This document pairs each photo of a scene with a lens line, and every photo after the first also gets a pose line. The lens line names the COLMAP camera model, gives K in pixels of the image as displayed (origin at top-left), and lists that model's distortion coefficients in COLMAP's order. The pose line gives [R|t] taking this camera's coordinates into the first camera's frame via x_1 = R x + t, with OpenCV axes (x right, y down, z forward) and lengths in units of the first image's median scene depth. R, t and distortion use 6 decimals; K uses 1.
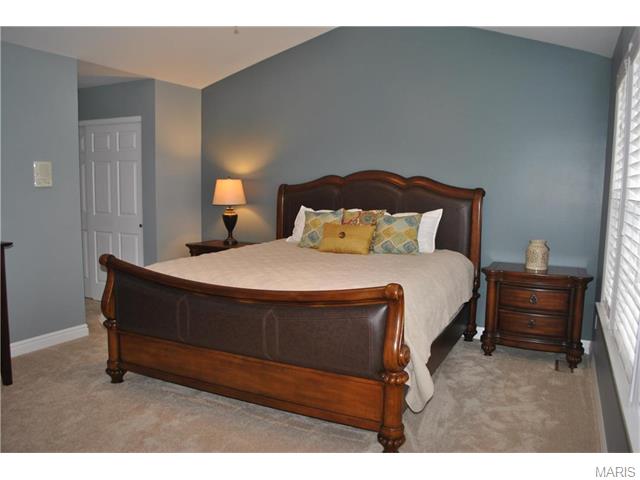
lens RADIAL K [[496.3, 0, 320.0], [0, 496.3, 240.0], [0, 0, 1]] dist [-0.069540, 0.001103]
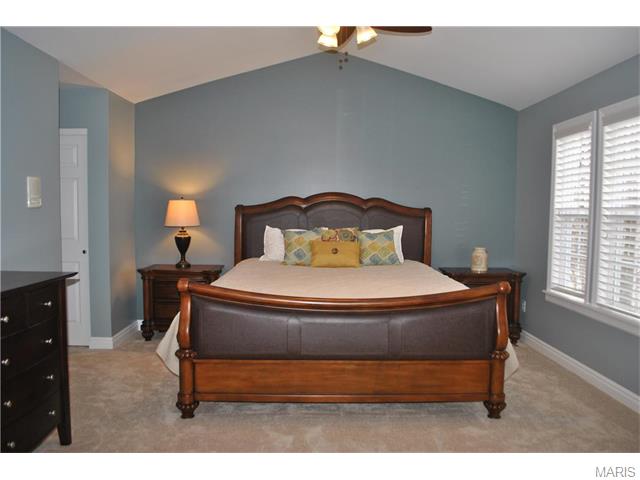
lens RADIAL K [[496.3, 0, 320.0], [0, 496.3, 240.0], [0, 0, 1]] dist [-0.069540, 0.001103]
pose [[0.891842, -0.032087, 0.451208, -0.480181], [0.050930, 0.998261, -0.029676, -0.003276], [-0.449472, 0.049447, 0.891925, 0.032208]]
